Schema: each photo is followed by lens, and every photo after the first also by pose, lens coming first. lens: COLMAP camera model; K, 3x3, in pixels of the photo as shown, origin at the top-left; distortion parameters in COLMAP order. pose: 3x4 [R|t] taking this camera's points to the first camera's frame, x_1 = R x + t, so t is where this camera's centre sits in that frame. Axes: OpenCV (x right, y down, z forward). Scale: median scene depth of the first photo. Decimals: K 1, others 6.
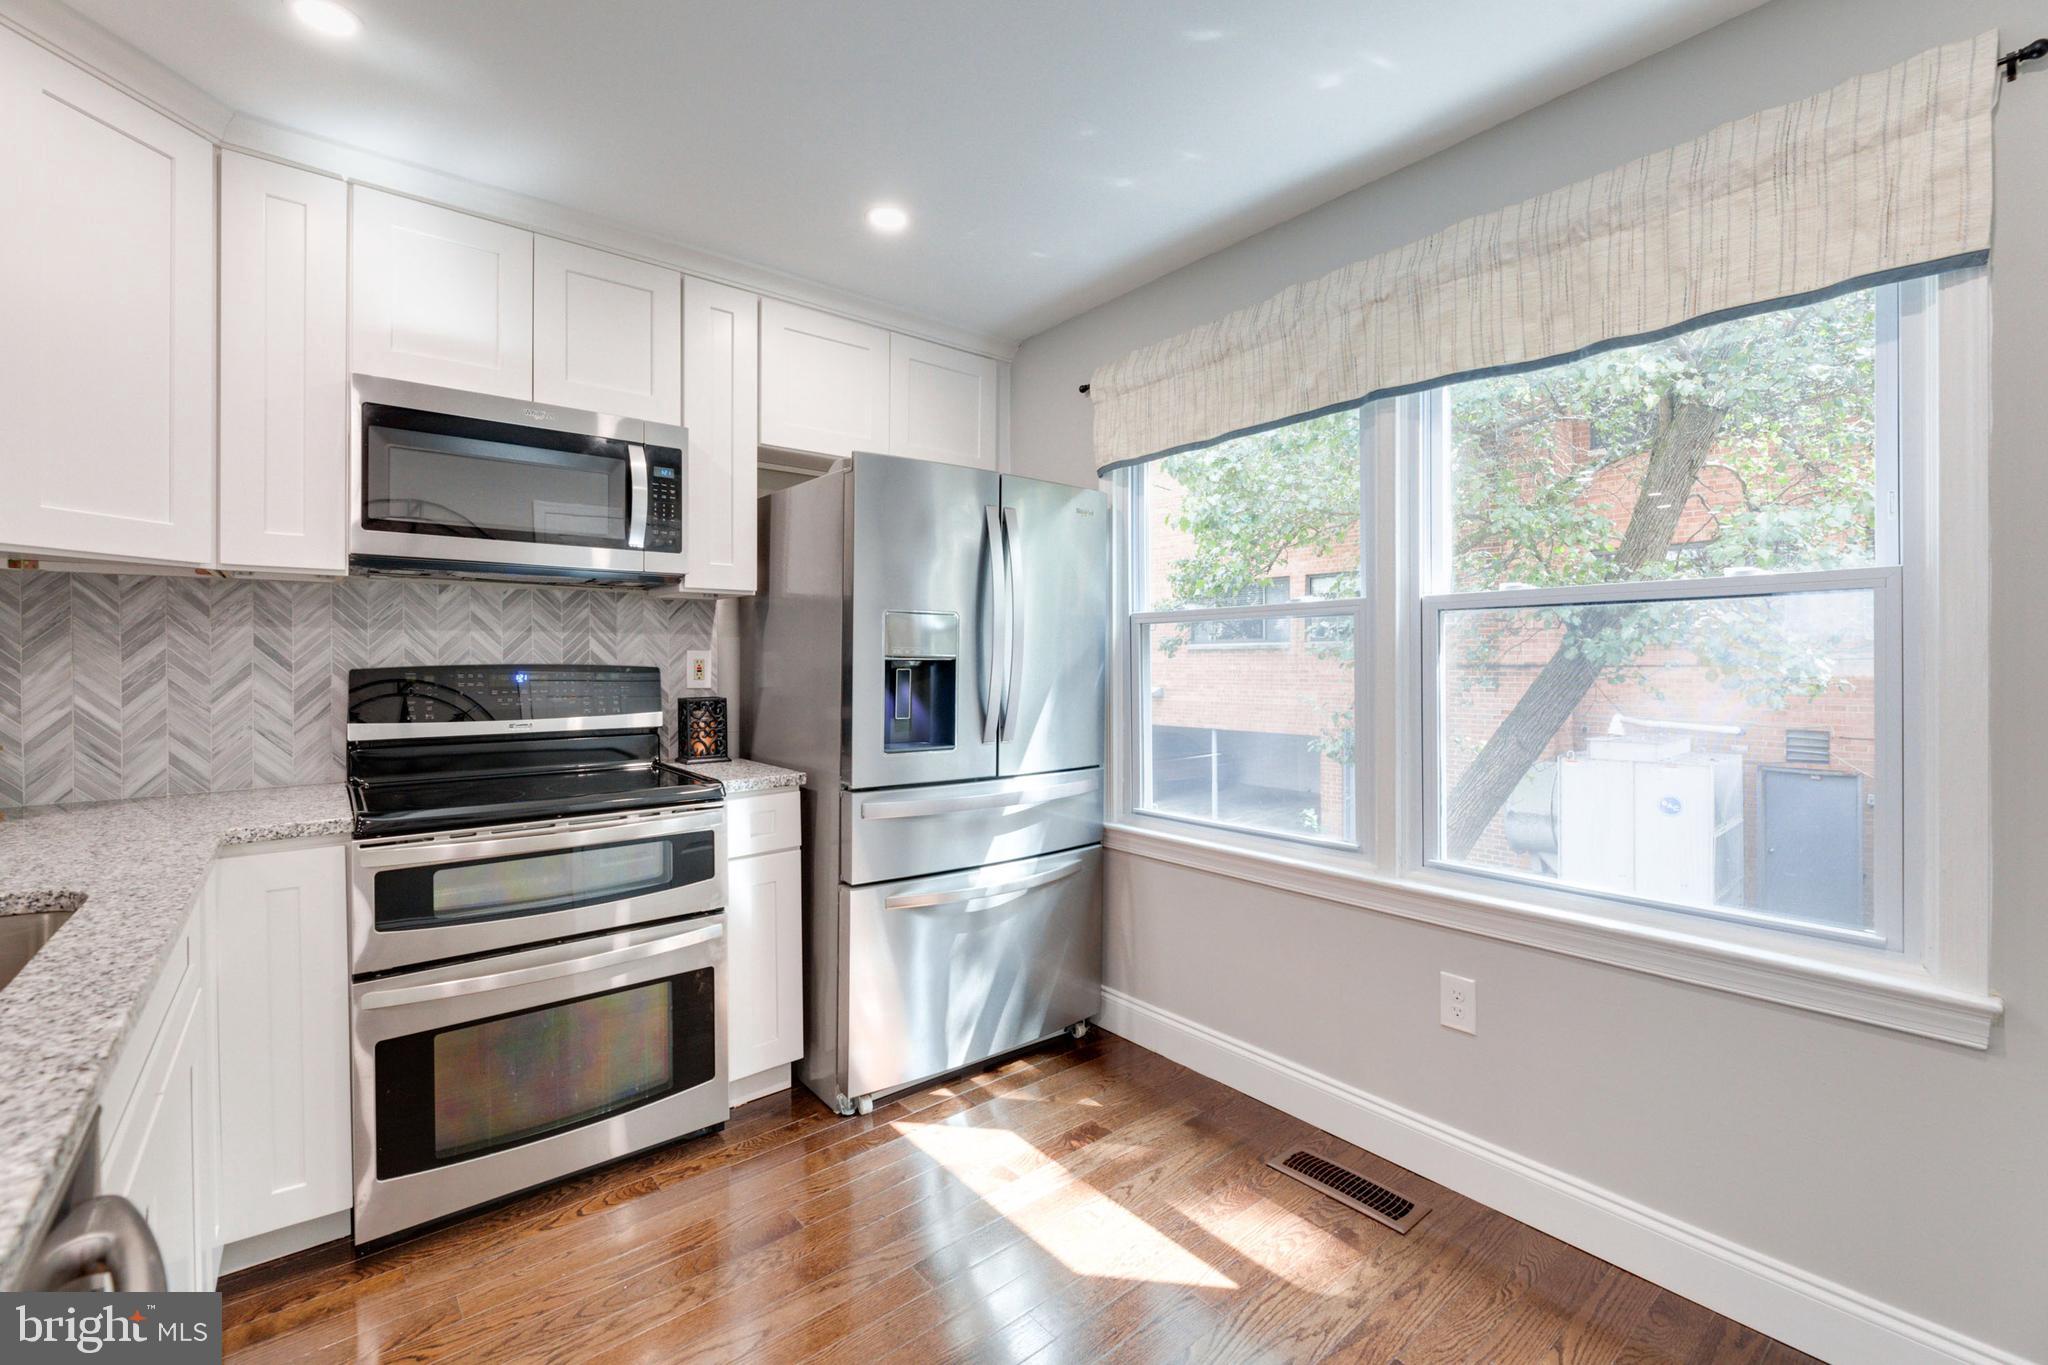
lens RADIAL K [[874.2, 0, 1021.5], [0, 874.2, 661.8], [0, 0, 1]] dist [-0.003520, -0.000635]
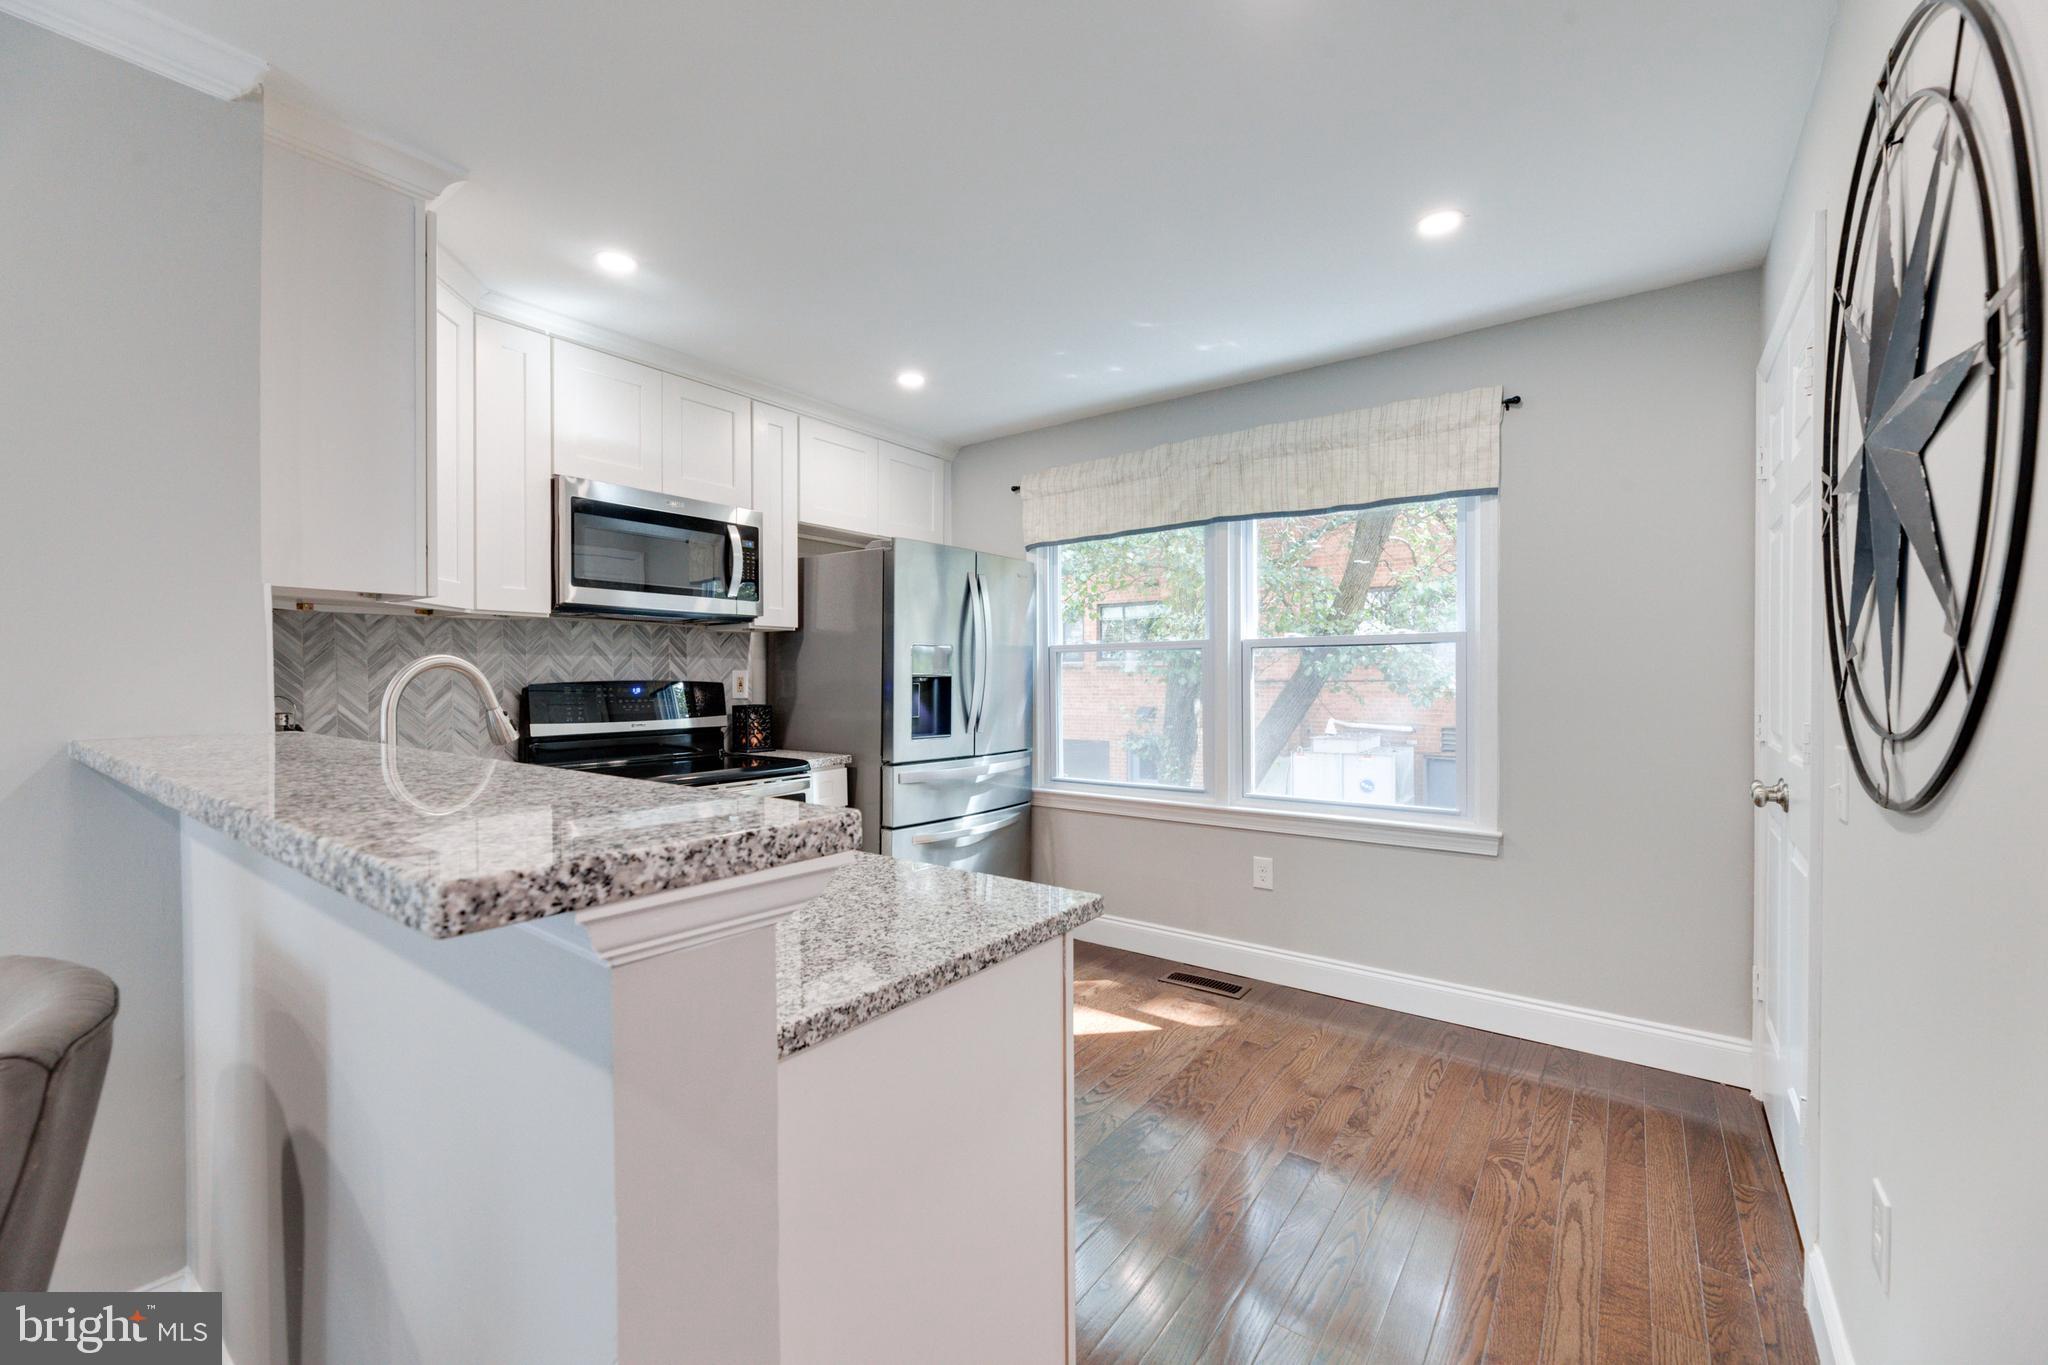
lens RADIAL K [[831.1, 0, 1023.1], [0, 831.1, 685.1], [0, 0, 1]] dist [-0.001983, -0.000144]
pose [[0.969494, -0.003642, 0.245087, -0.336715], [0.001745, 0.999967, 0.007958, 0.000702], [-0.245107, -0.007288, 0.969469, -0.445337]]
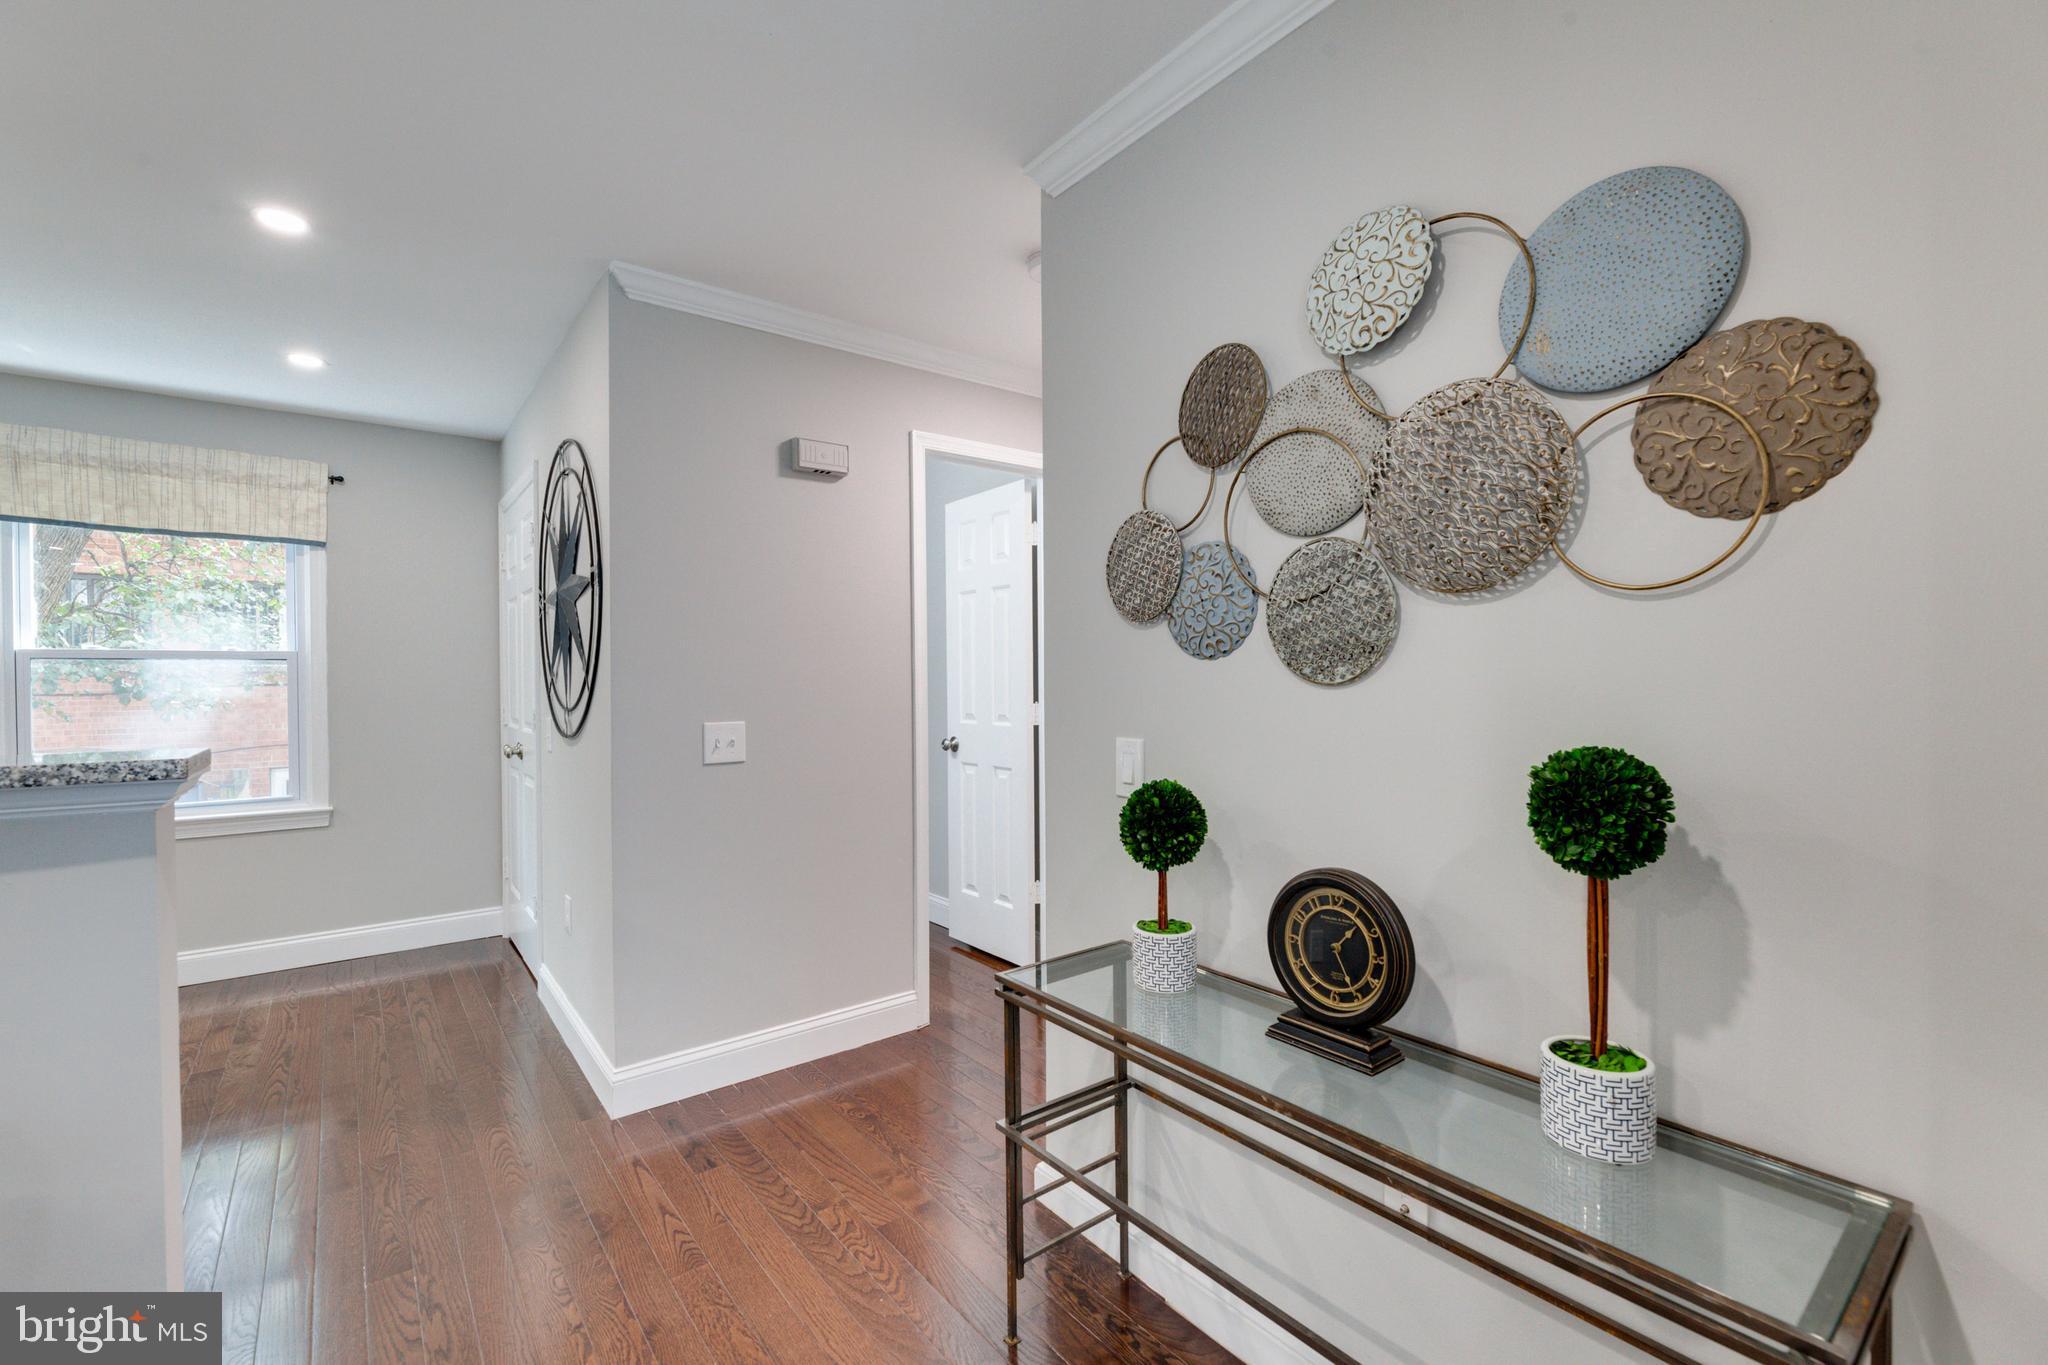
lens RADIAL K [[860.9, 0, 1021.7], [0, 860.9, 685.9], [0, 0, 1]] dist [-0.002495, -0.000094]
pose [[0.022822, -0.003654, 0.999733, -0.999083], [0.008584, 0.999957, 0.003459, 0.001678], [-0.999703, 0.008503, 0.022852, -0.810384]]
